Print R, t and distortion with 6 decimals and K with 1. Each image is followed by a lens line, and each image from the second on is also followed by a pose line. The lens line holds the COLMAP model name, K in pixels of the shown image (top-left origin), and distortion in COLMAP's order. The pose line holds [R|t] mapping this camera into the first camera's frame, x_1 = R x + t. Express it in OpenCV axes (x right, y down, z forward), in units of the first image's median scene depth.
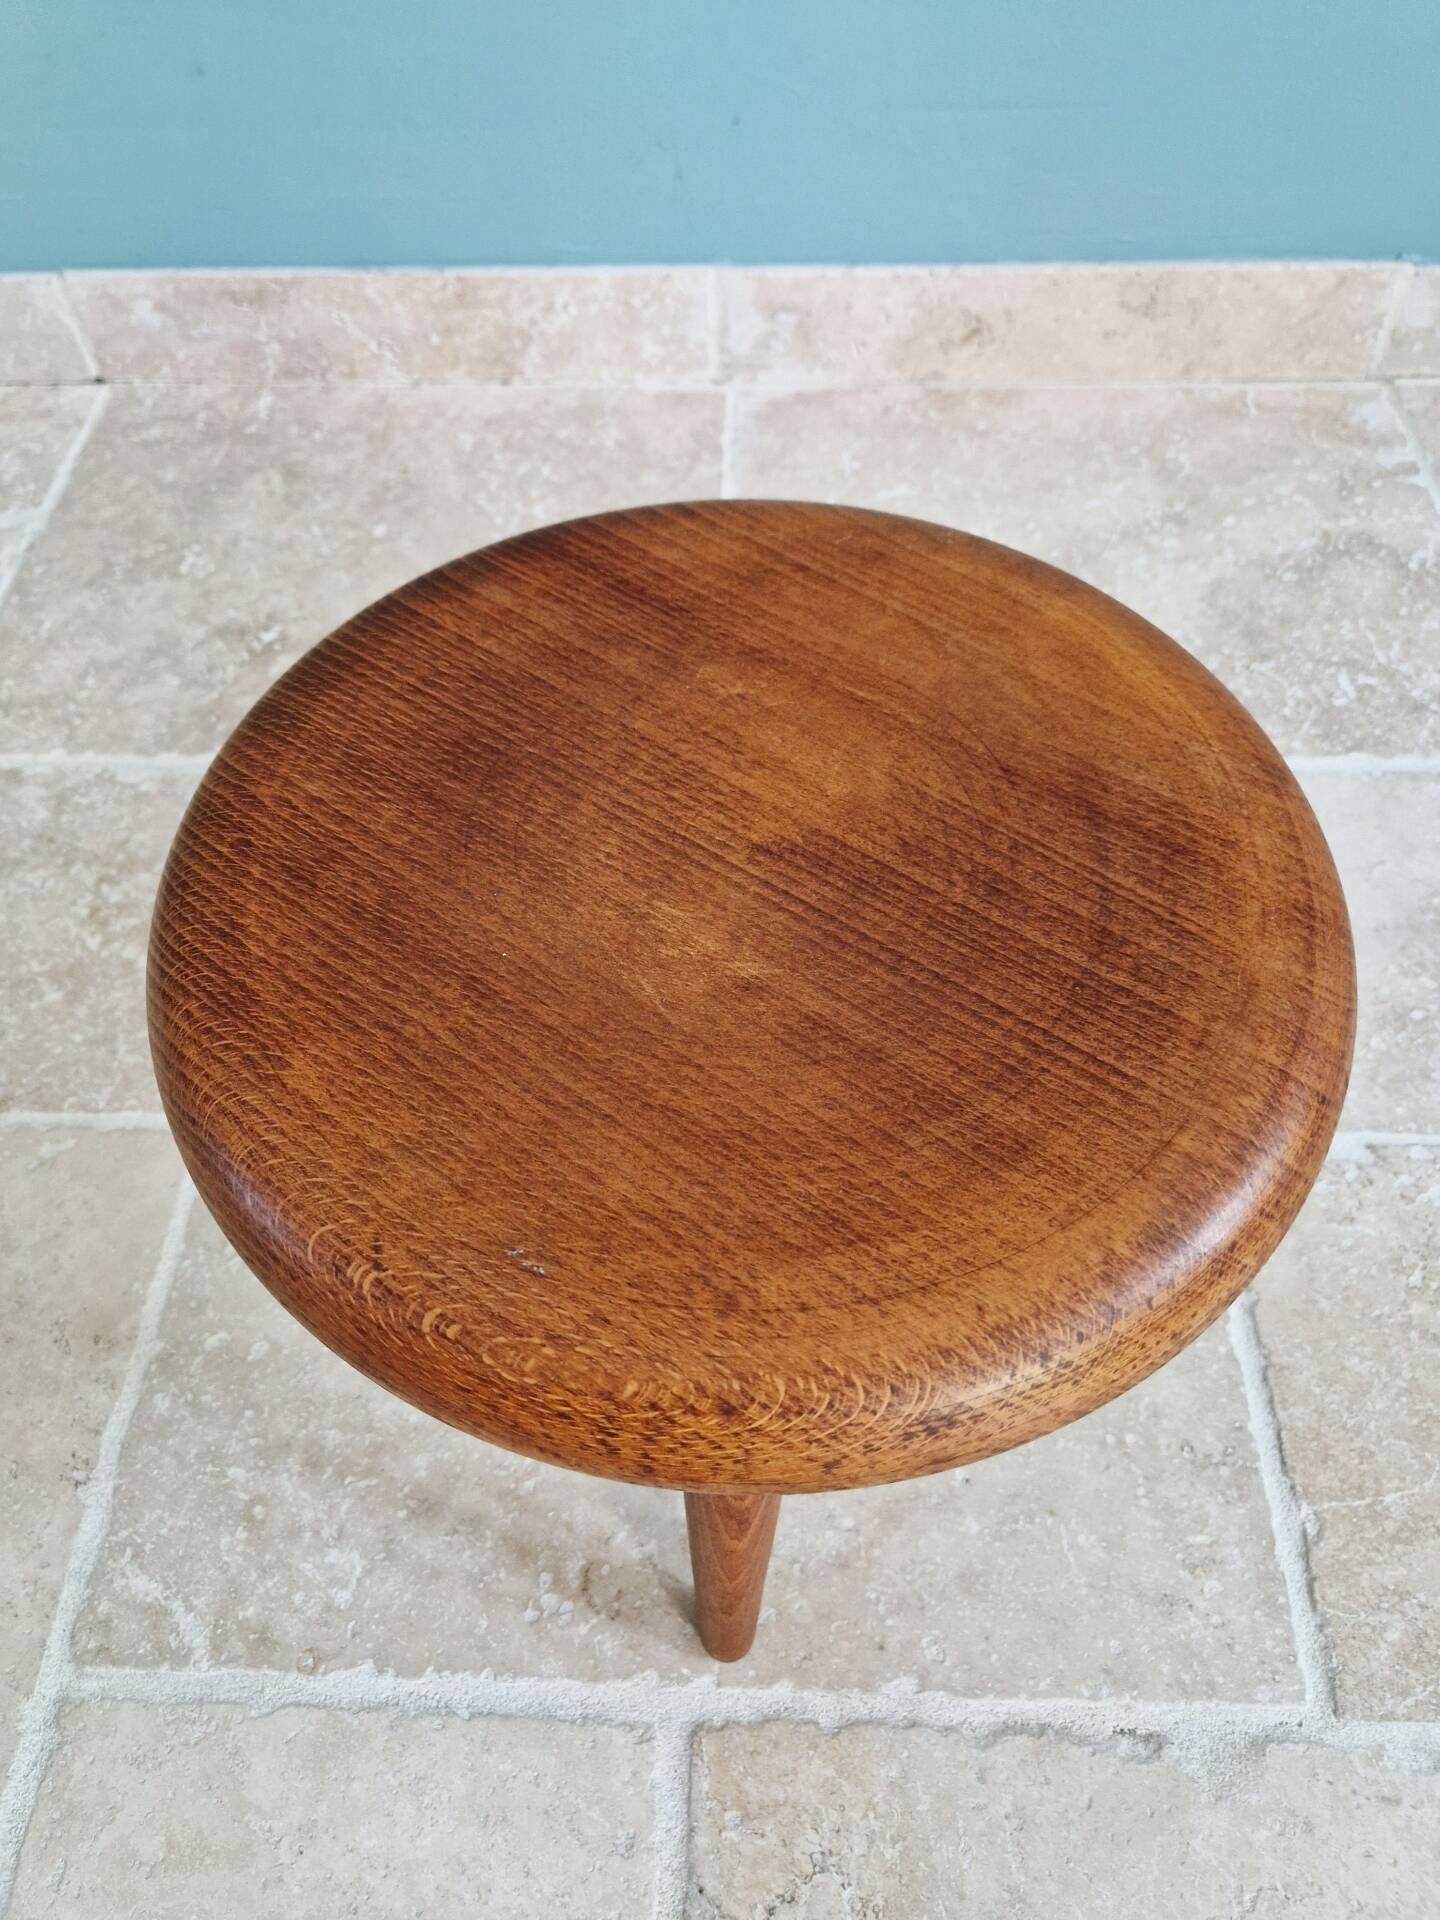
lens RADIAL K [[1346.4, 0, 692.4], [0, 1346.4, 921.8], [0, 0, 1]] dist [0.033424, -0.033423]
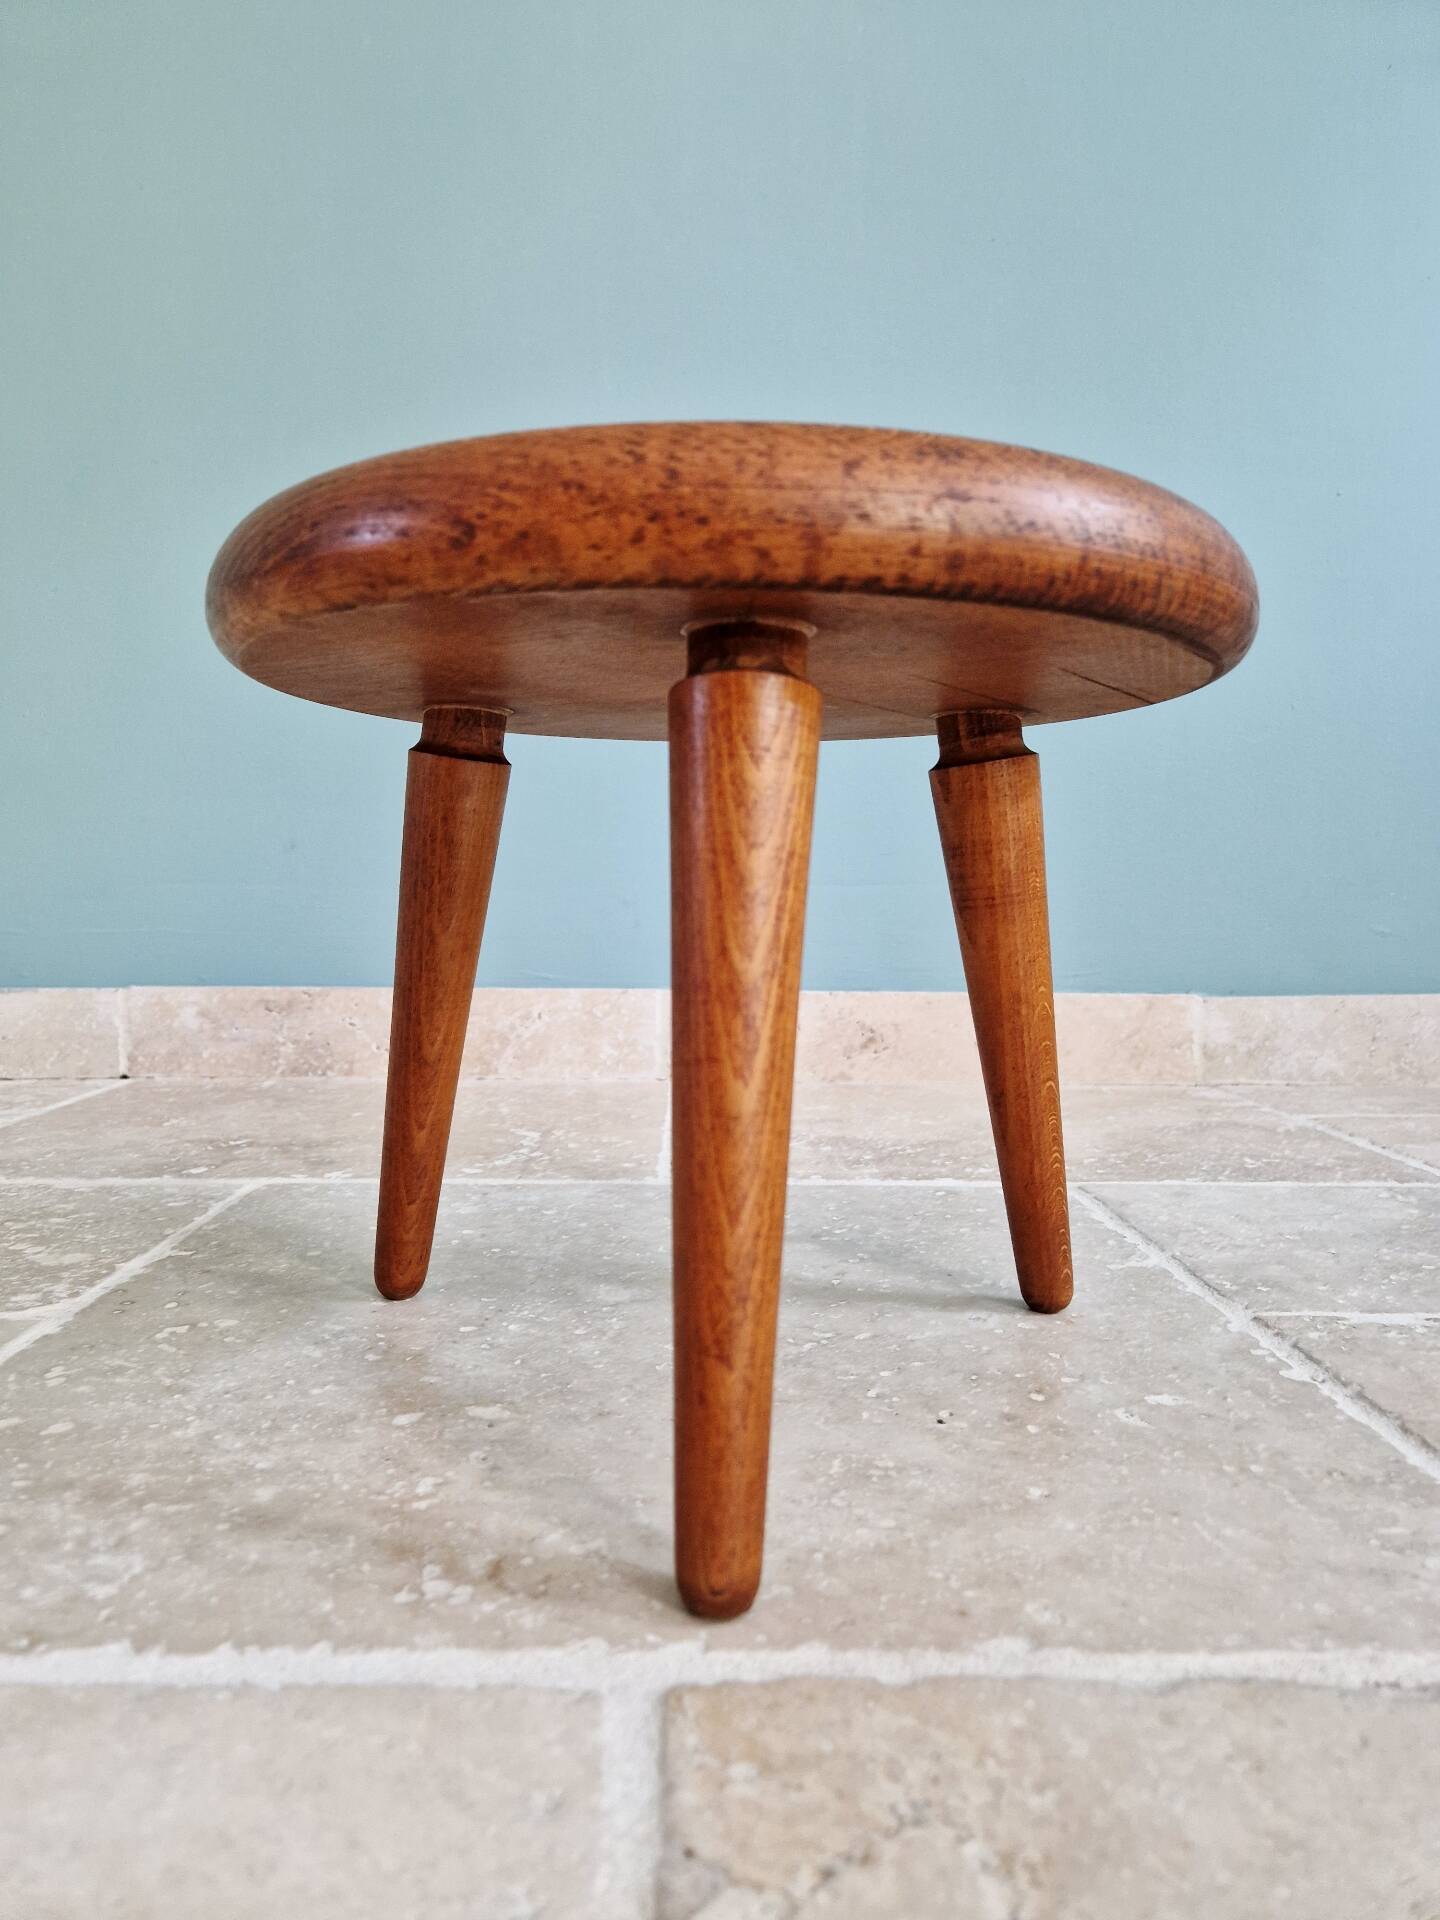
lens RADIAL K [[1283.7, 0, 688.7], [0, 1283.7, 926.0], [0, 0, 1]] dist [0.042590, -0.036121]
pose [[0.998027, 0.043805, 0.044991, -0.030029], [0.007278, 0.630974, -0.775769, 0.826527], [-0.062371, 0.774566, 0.629410, 0.392924]]
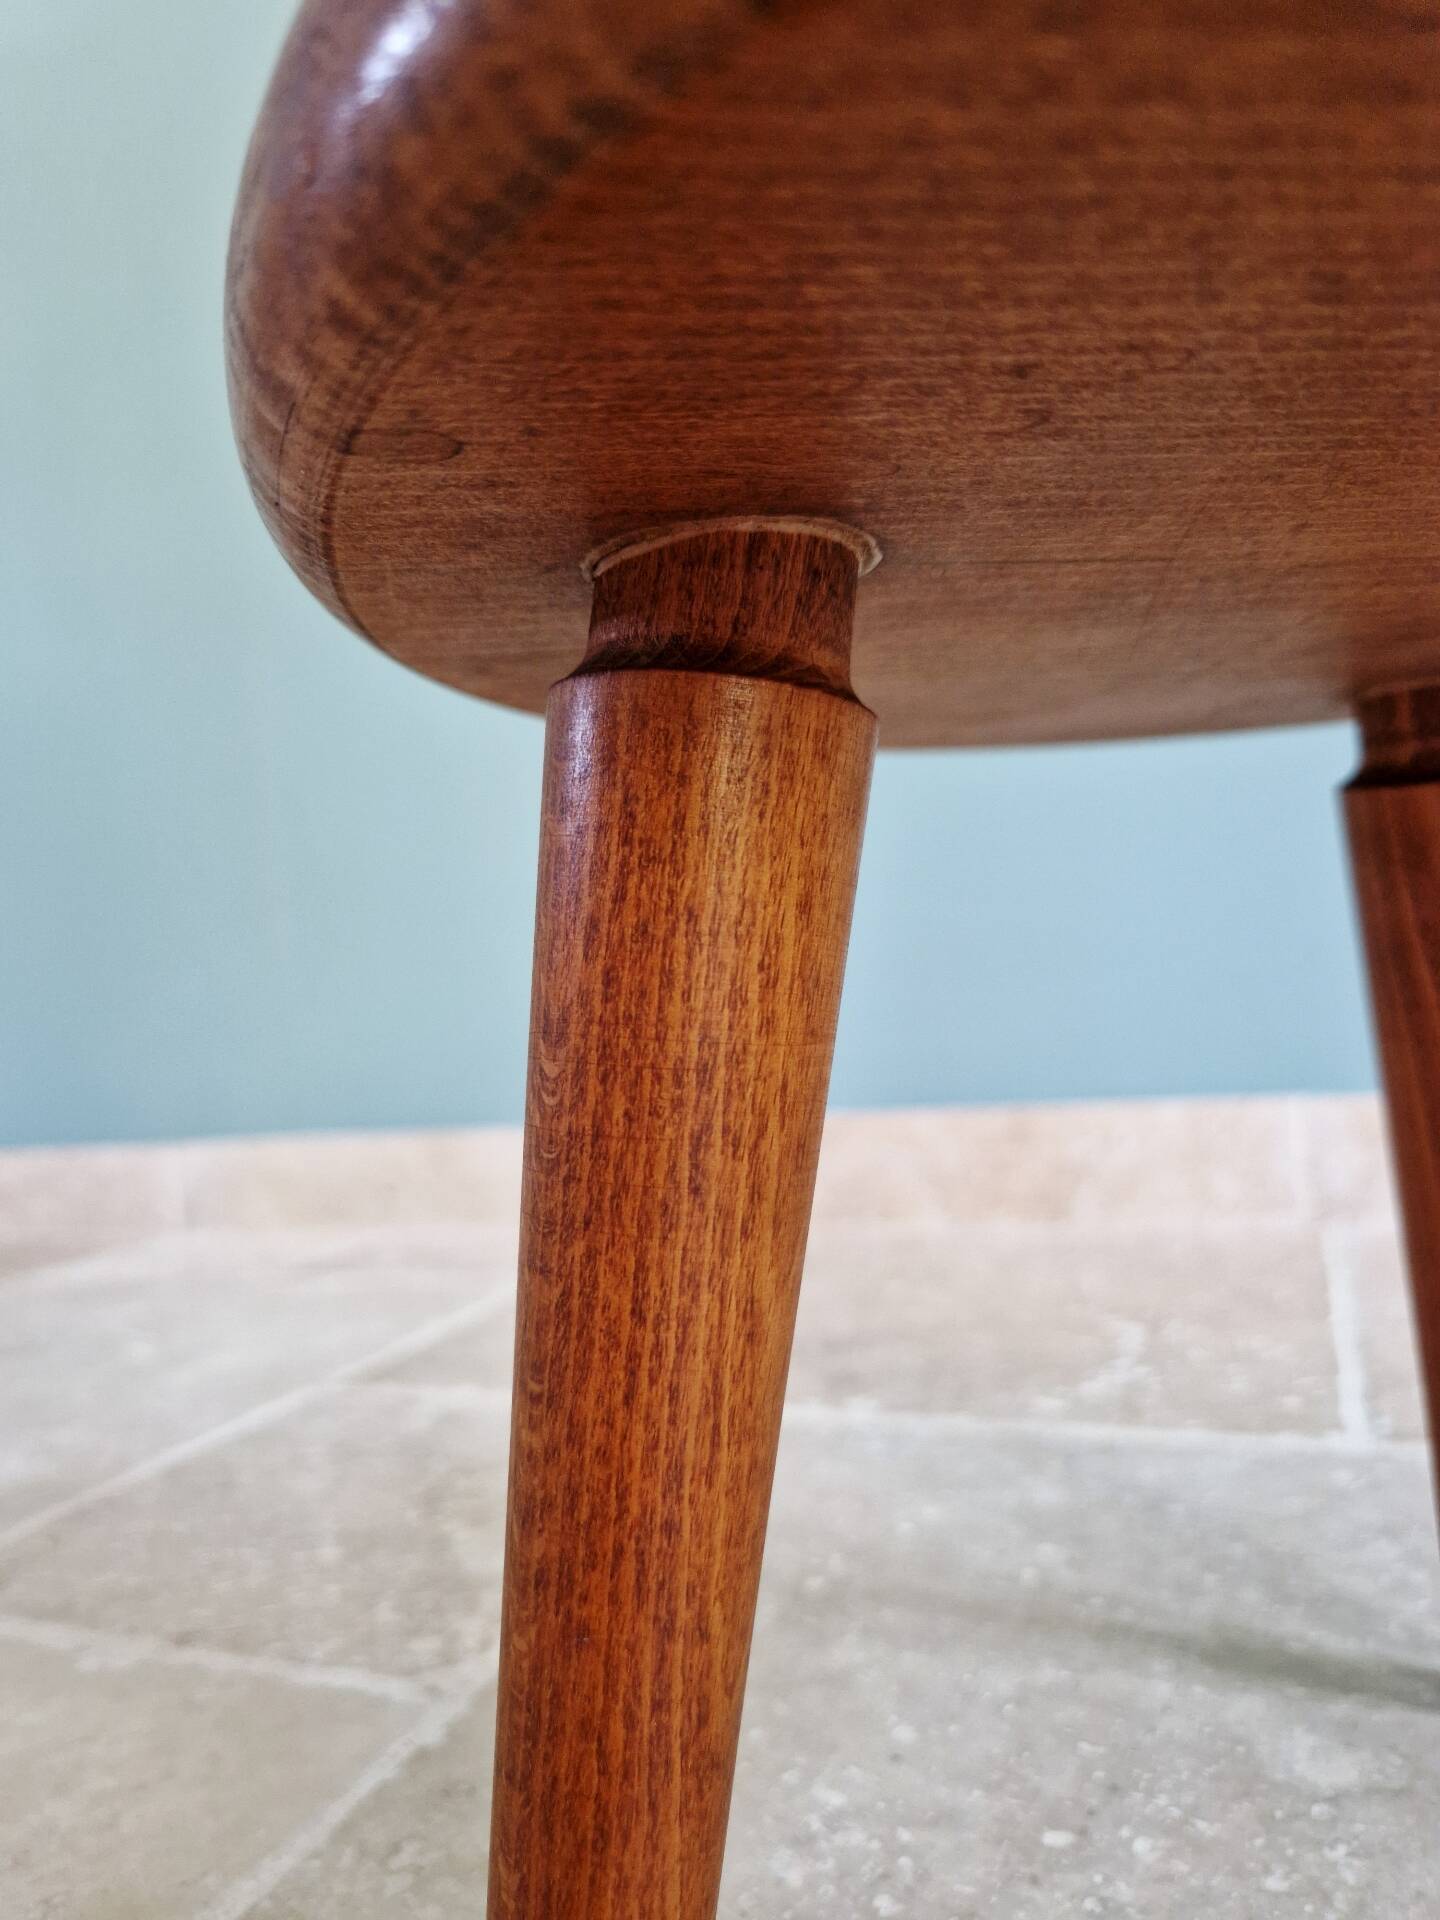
lens RADIAL K [[1346.4, 0, 708.1], [0, 1346.4, 957.0], [0, 0, 1]] dist [0.033424, -0.033423]
pose [[0.934766, -0.043875, -0.352545, -0.060900], [-0.251455, 0.619299, -0.743801, 0.474634], [0.250965, 0.783928, 0.567867, 0.615000]]
